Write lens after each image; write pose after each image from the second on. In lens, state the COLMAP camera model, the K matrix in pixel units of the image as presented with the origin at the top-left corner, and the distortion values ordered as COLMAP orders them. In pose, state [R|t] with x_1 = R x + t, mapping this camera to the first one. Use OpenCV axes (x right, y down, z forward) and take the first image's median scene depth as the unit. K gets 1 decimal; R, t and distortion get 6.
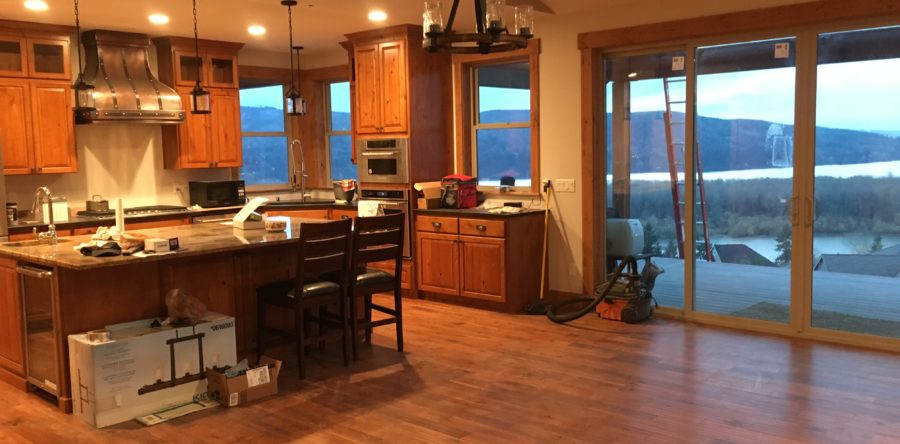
lens RADIAL K [[763.5, 0, 446.2], [0, 763.5, 218.4], [0, 0, 1]] dist [0.036902, -0.006439]
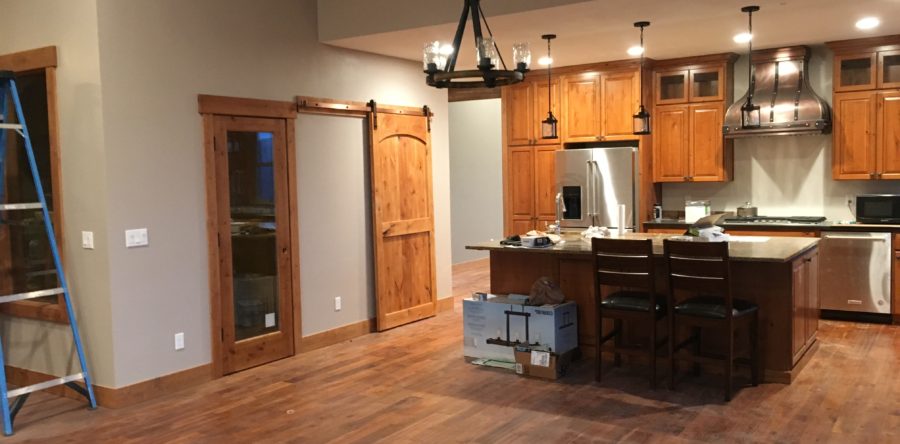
lens RADIAL K [[763.5, 0, 446.2], [0, 763.5, 218.4], [0, 0, 1]] dist [0.036902, -0.006439]
pose [[0.139988, 0.078372, -0.987047, 0.788084], [-0.070320, 0.995132, 0.069040, -0.073733], [0.987653, 0.059744, 0.144818, 0.588538]]
